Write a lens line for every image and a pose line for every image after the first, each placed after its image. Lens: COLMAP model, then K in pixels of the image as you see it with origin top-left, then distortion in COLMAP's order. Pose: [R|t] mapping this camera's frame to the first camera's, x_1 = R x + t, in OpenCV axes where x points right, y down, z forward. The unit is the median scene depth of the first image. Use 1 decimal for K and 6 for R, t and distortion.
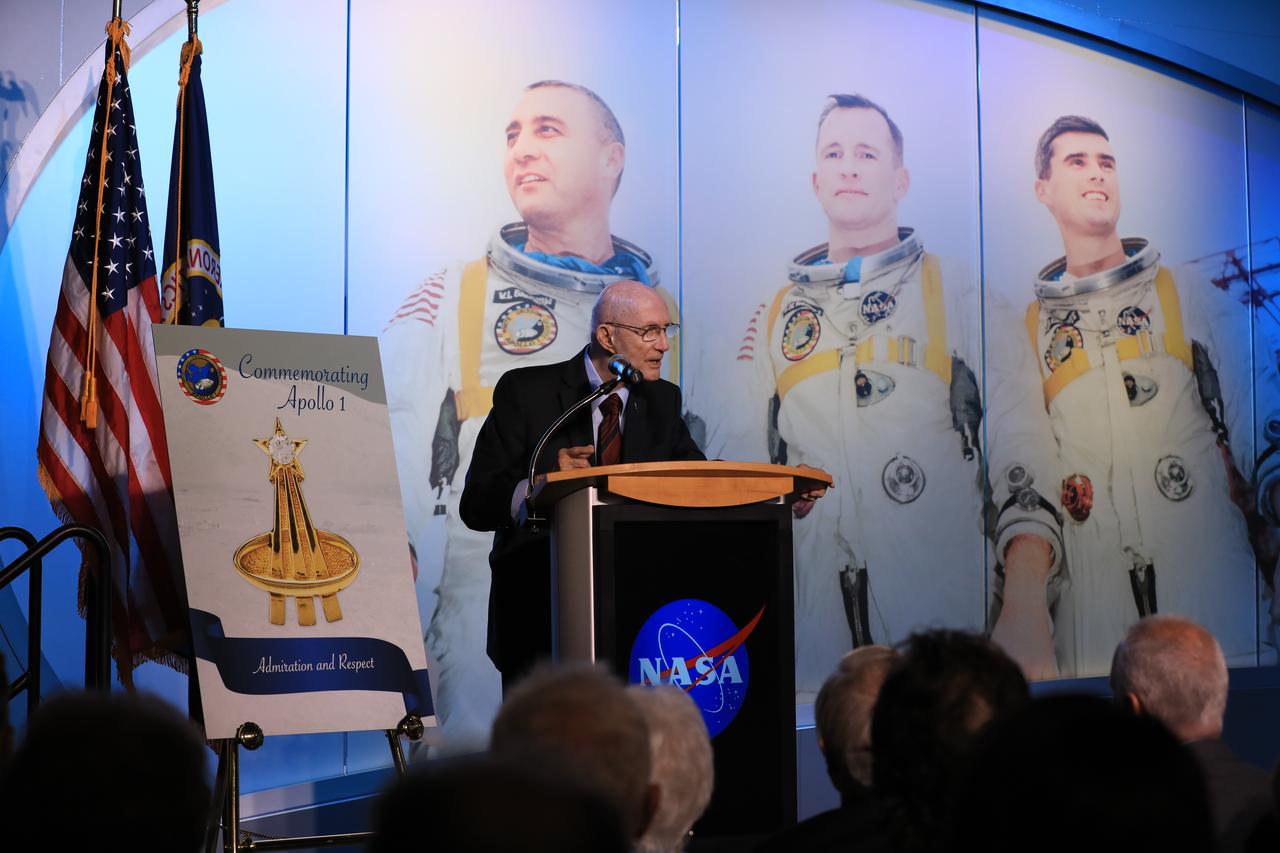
lens RADIAL K [[2657.7, 0, 615.6], [0, 2657.7, 405.1], [0, 0, 1]] dist [-0.021273, 0.292363]
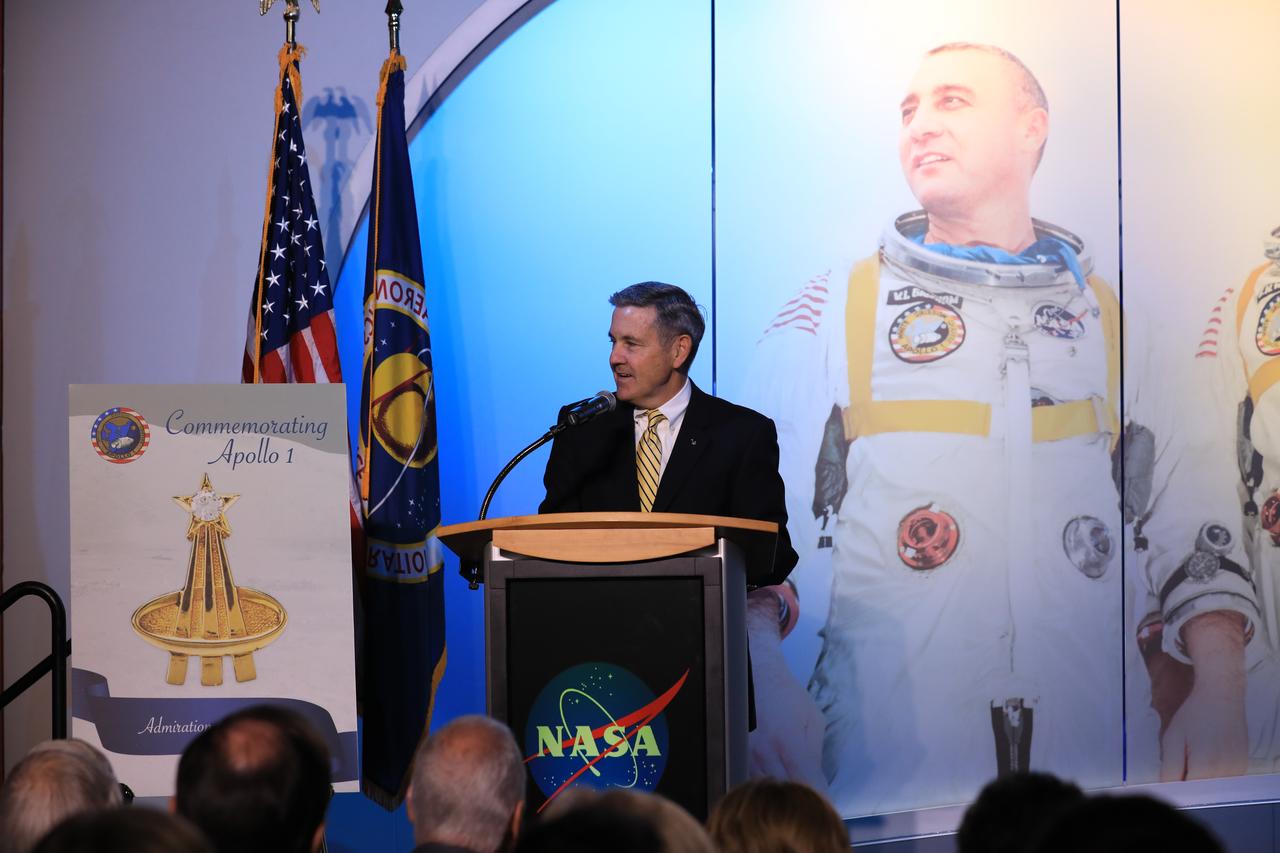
lens RADIAL K [[3297.3, 0, 640.0], [0, 3297.3, 426.5], [0, 0, 1]] dist [-0.061794, -0.152030]
pose [[0.856062, -0.022550, -0.516382, 0.440155], [0.035084, 0.999279, 0.014524, -0.016956], [0.515682, -0.030550, 0.856235, 0.027244]]
